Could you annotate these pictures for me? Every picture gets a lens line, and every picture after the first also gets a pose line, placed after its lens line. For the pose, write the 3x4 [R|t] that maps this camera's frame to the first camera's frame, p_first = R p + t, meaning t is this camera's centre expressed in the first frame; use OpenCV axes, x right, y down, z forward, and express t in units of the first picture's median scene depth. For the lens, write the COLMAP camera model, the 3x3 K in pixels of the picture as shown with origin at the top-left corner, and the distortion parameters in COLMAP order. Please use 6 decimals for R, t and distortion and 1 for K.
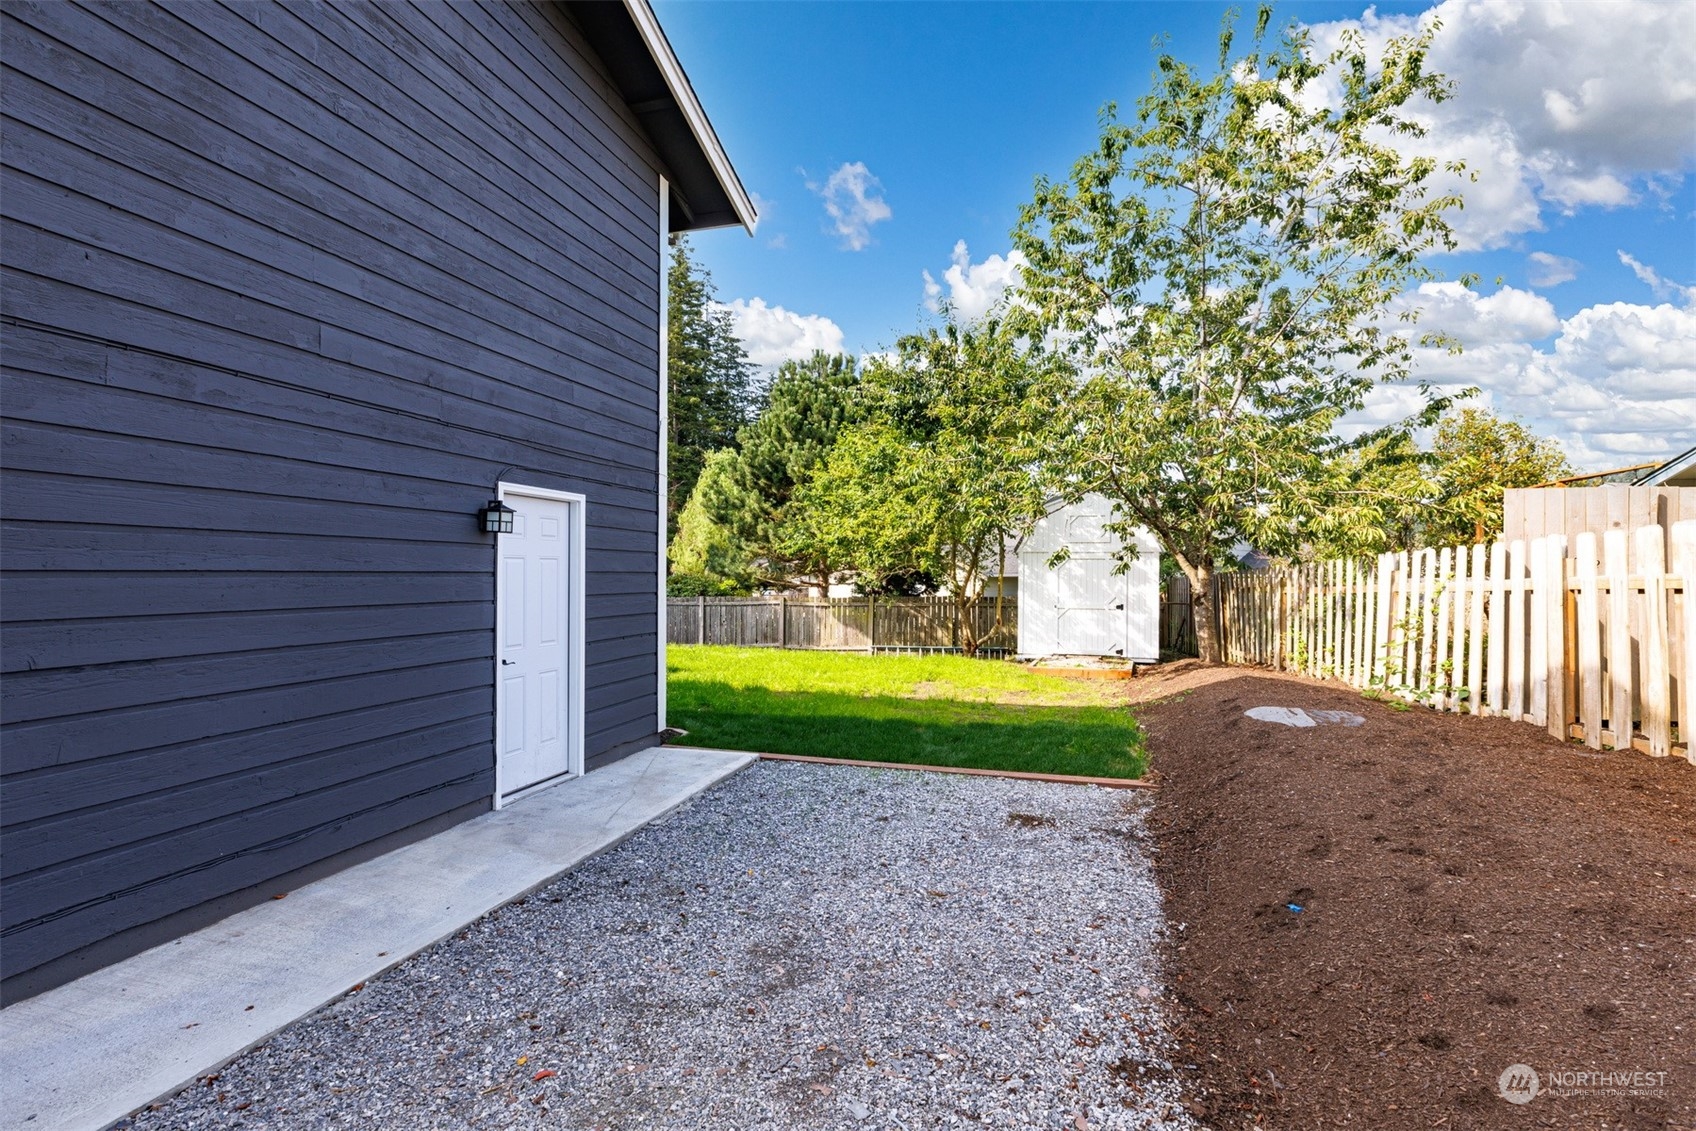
lens RADIAL K [[831.3, 0, 849.5], [0, 831.3, 570.1], [0, 0, 1]] dist [-0.001066, 0.000006]
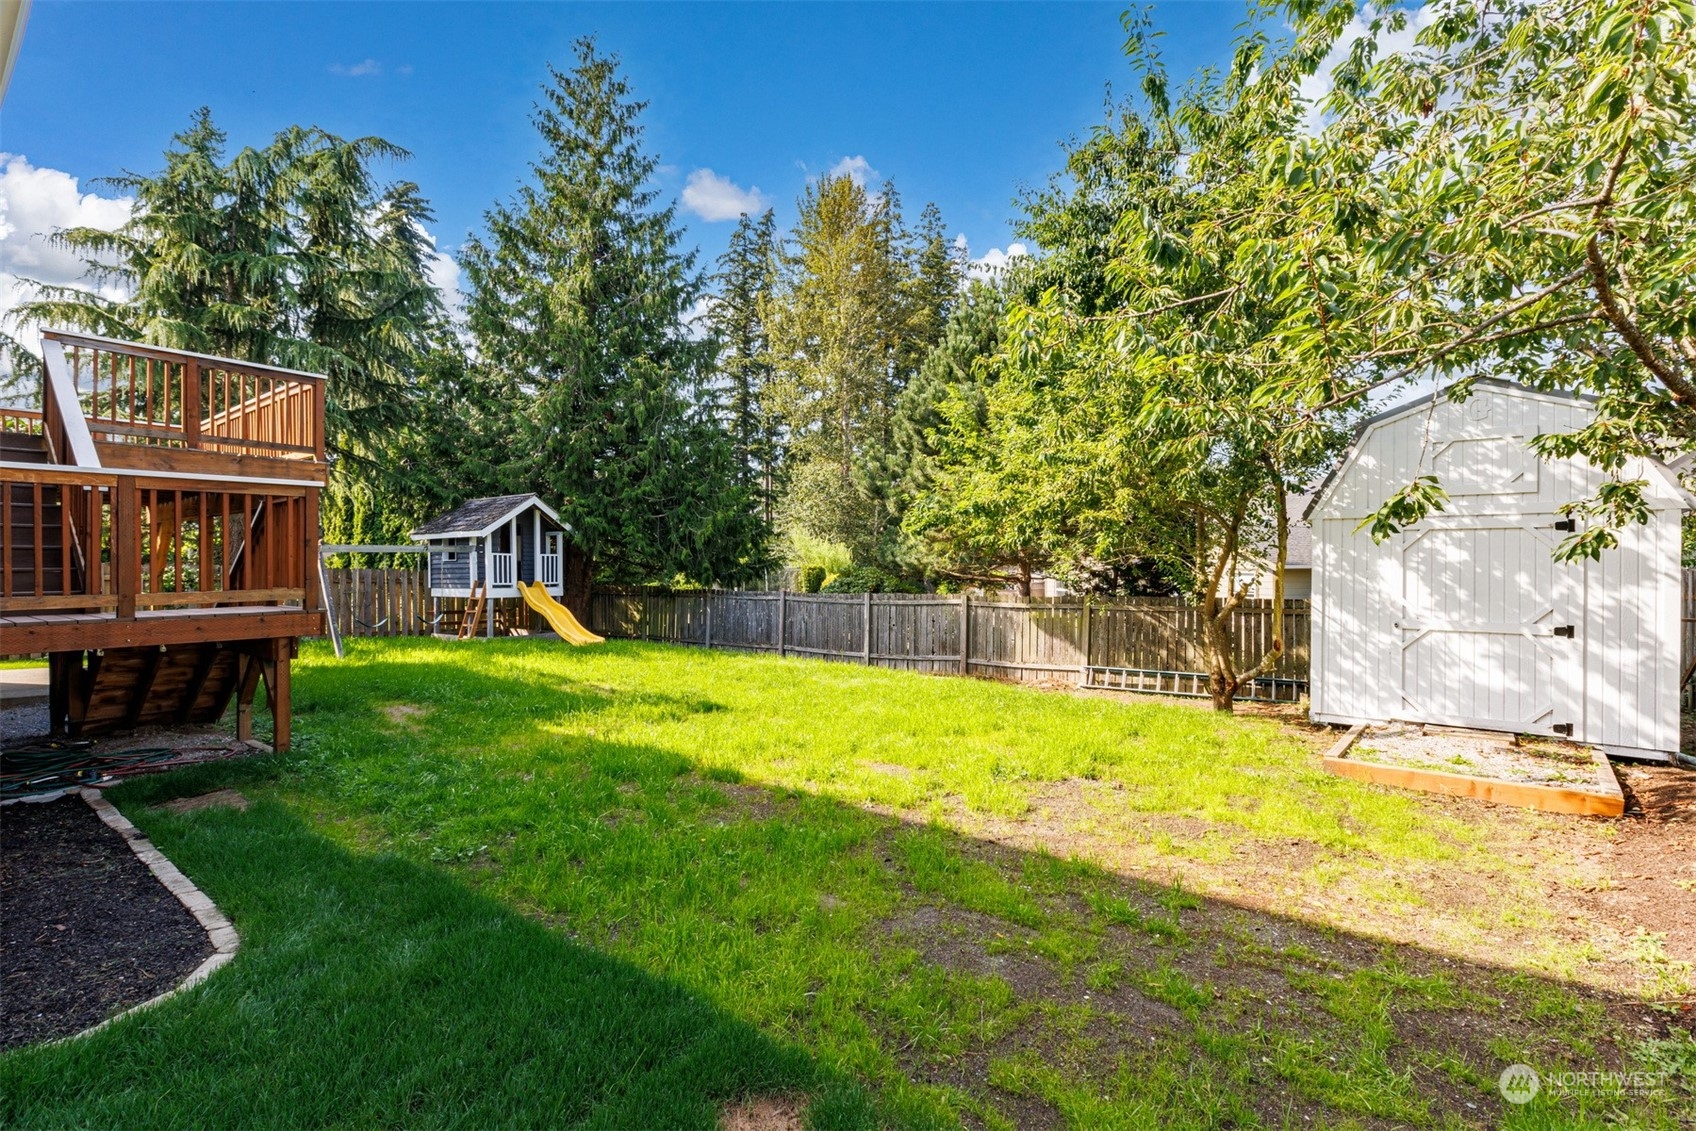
lens RADIAL K [[767.0, 0, 842.8], [0, 767.0, 570.7], [0, 0, 1]] dist [0.005202, -0.000078]
pose [[0.926613, 0.000021, -0.376017, 0.110875], [0.003502, 0.999956, 0.008687, 0.005450], [0.376000, -0.009366, 0.926572, 0.438913]]
